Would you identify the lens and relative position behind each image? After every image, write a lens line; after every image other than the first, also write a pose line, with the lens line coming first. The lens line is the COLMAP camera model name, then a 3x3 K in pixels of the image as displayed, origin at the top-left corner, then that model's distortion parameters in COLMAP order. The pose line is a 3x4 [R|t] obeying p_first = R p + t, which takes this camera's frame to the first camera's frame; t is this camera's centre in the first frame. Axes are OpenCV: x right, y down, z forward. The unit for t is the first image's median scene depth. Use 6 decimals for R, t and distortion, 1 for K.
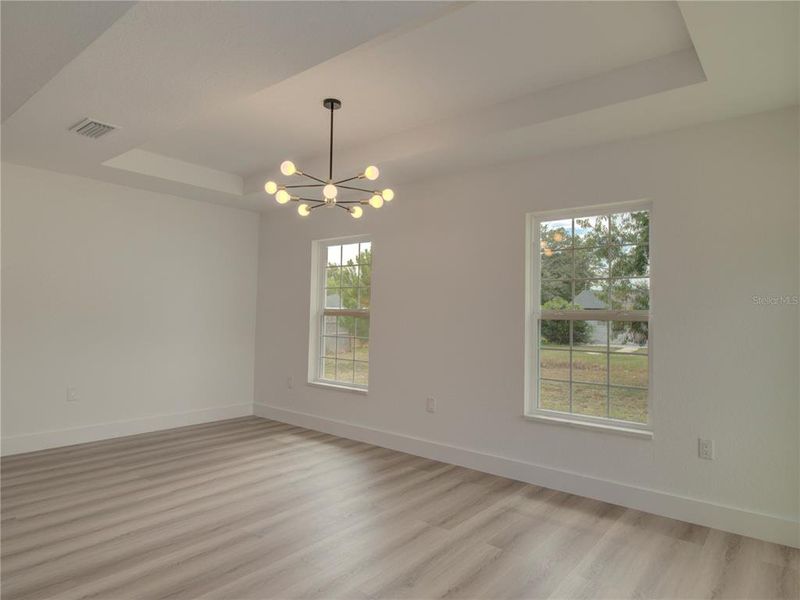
lens RADIAL K [[499.4, 0, 401.4], [0, 499.4, 306.7], [0, 0, 1]] dist [-0.001288, -0.001742]
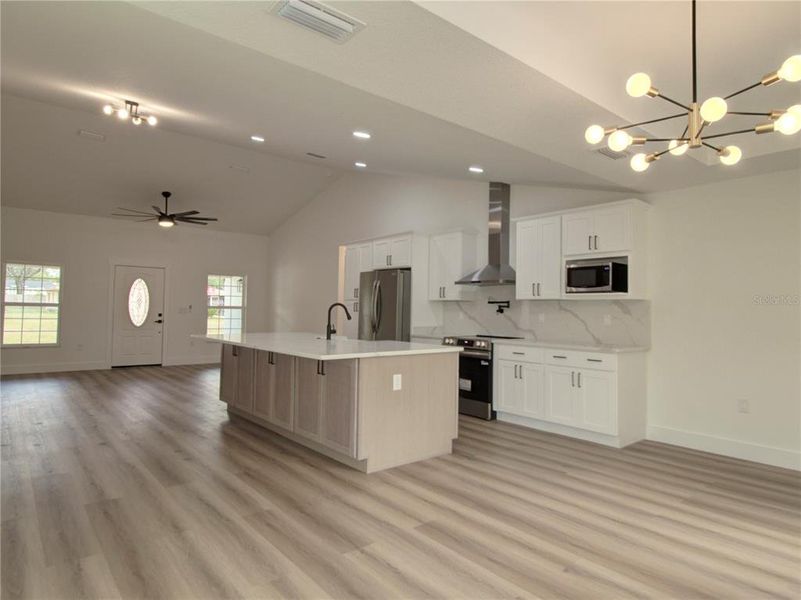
lens RADIAL K [[500.0, 0, 399.7], [0, 500.0, 296.1], [0, 0, 1]] dist [-0.001288, -0.001742]
pose [[-0.203046, -0.046437, -0.978067, 0.512166], [-0.008013, 0.998920, -0.045764, 0.025762], [0.979136, -0.001454, -0.203199, 0.722438]]
